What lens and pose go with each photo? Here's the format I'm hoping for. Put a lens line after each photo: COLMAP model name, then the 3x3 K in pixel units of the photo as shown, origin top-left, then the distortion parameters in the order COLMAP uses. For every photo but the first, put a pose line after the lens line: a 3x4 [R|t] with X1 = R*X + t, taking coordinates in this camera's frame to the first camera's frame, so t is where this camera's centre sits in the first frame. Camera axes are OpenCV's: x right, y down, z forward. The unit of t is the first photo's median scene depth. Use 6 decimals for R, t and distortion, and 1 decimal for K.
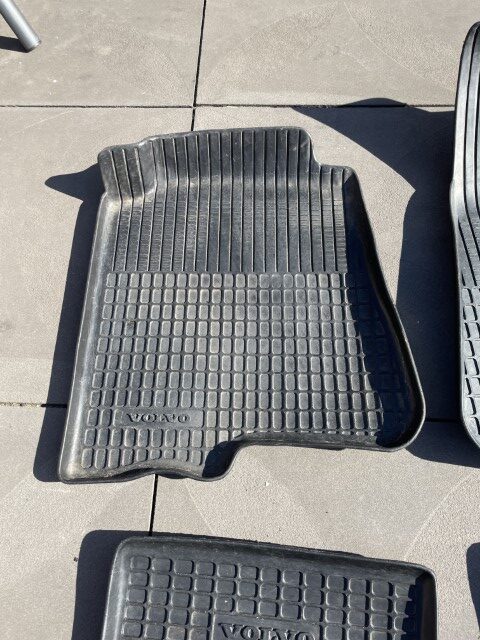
lens RADIAL K [[474.5, 0, 240.0], [0, 474.5, 320.0], [0, 0, 1]] dist [0.078974, -0.104768]
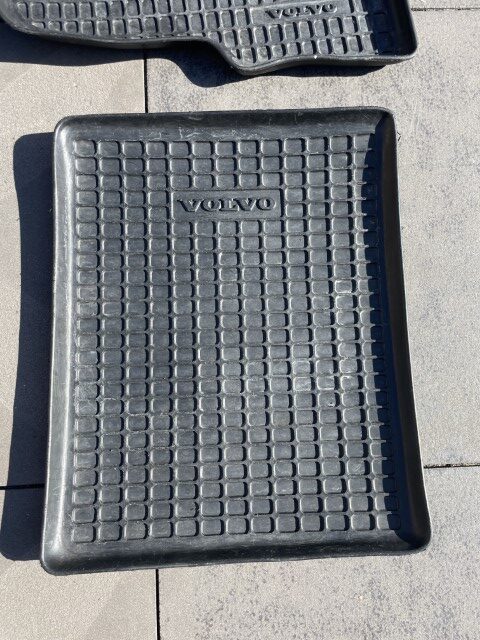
lens RADIAL K [[474.5, 0, 240.0], [0, 474.5, 320.0], [0, 0, 1]] dist [0.078974, -0.104768]
pose [[0.994324, -0.079656, 0.070527, 0.703292], [0.060002, 0.967273, 0.246540, 0.524801], [-0.087857, -0.240909, 0.966563, -0.037419]]
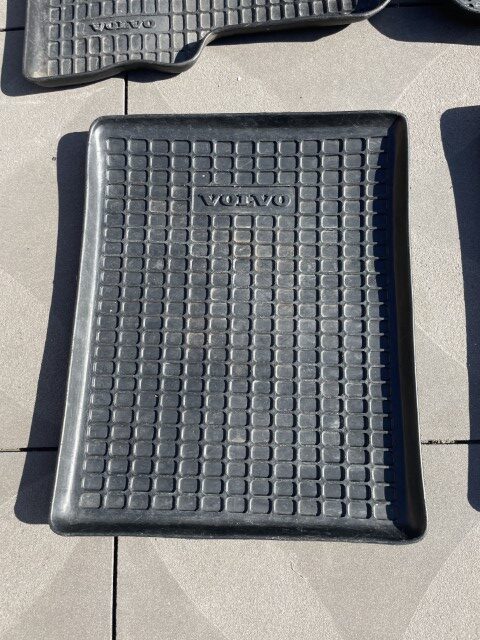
lens RADIAL K [[474.5, 0, 240.0], [0, 474.5, 320.0], [0, 0, 1]] dist [0.078974, -0.104768]
pose [[0.997839, -0.065447, -0.005802, 0.028340], [0.065274, 0.977340, 0.201362, 0.570889], [-0.007508, -0.201306, 0.979500, -0.052933]]
